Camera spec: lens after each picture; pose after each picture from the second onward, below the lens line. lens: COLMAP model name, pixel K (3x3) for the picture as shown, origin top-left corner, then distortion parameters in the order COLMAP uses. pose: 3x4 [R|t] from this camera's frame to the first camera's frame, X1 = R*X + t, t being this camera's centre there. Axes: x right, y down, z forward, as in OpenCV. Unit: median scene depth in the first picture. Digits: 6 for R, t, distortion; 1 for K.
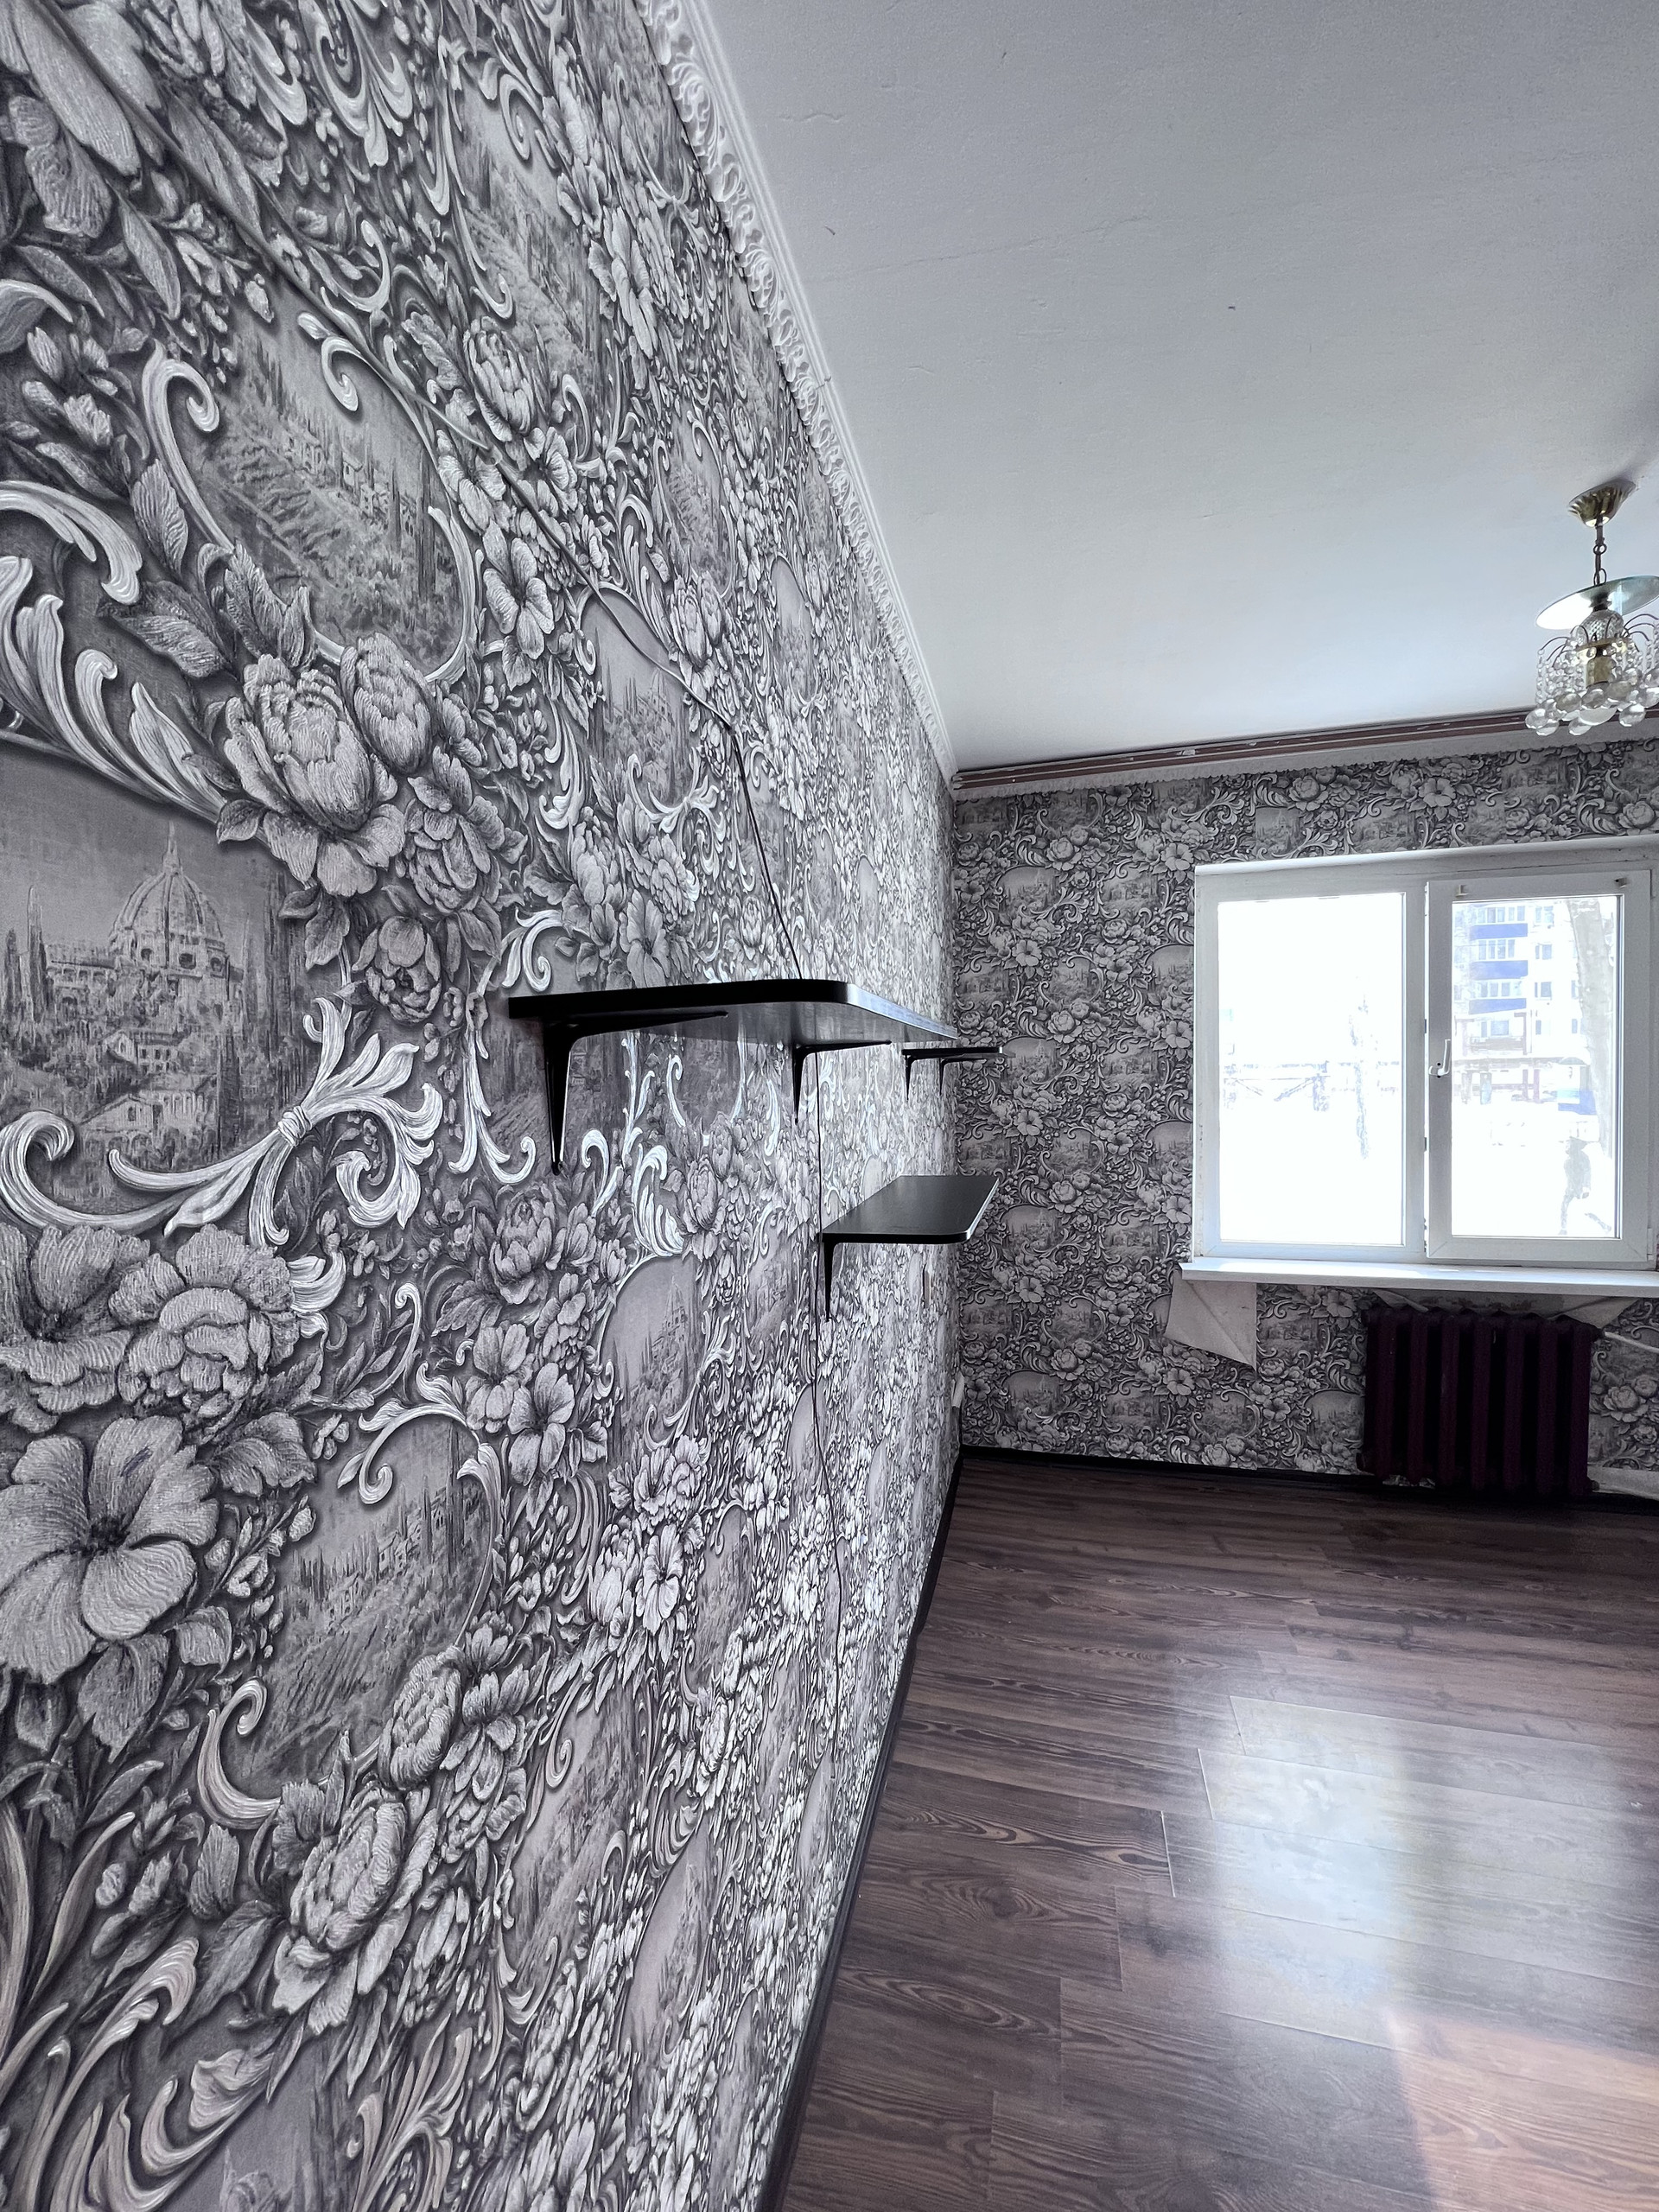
lens RADIAL K [[883.8, 0, 836.7], [0, 883.8, 1099.7], [0, 0, 1]] dist [-0.003184, 0.000298]
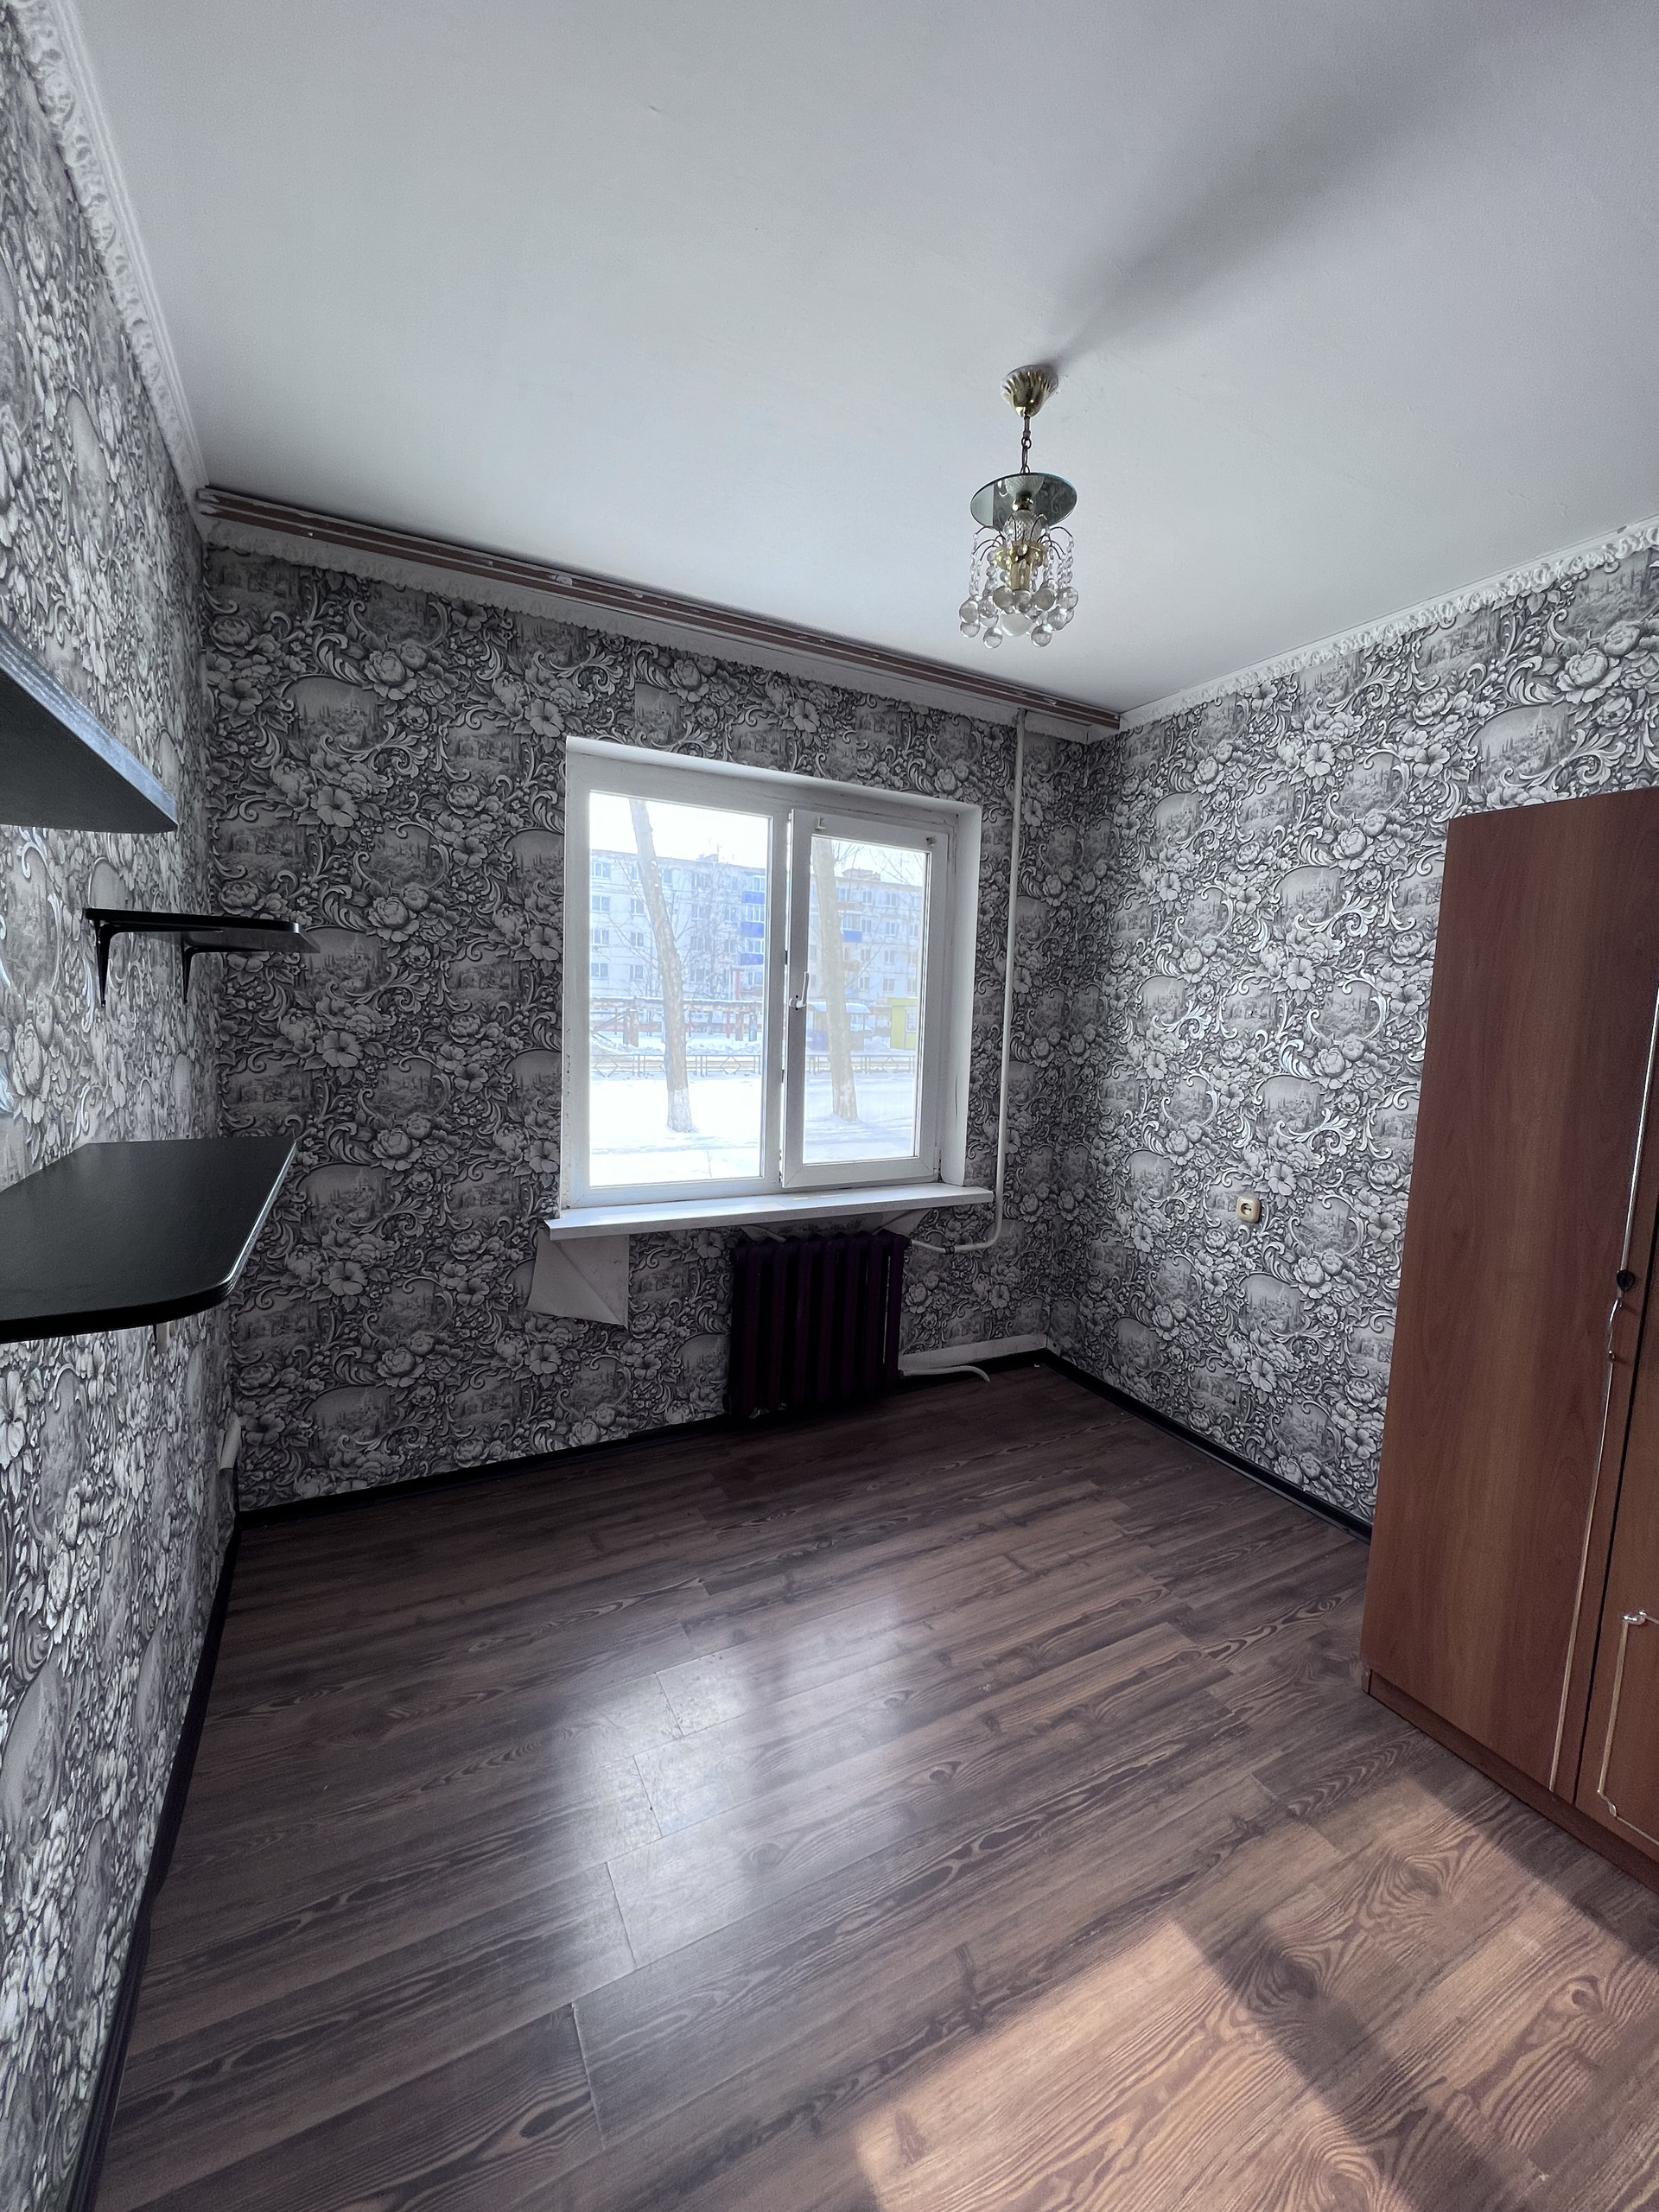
lens RADIAL K [[883.8, 0, 836.4], [0, 883.8, 1102.3], [0, 0, 1]] dist [-0.003184, 0.000298]
pose [[0.741300, -0.027647, 0.670605, 0.036893], [-0.027869, 0.997022, 0.071912, 0.006265], [-0.670595, -0.071998, 0.738321, 0.212760]]
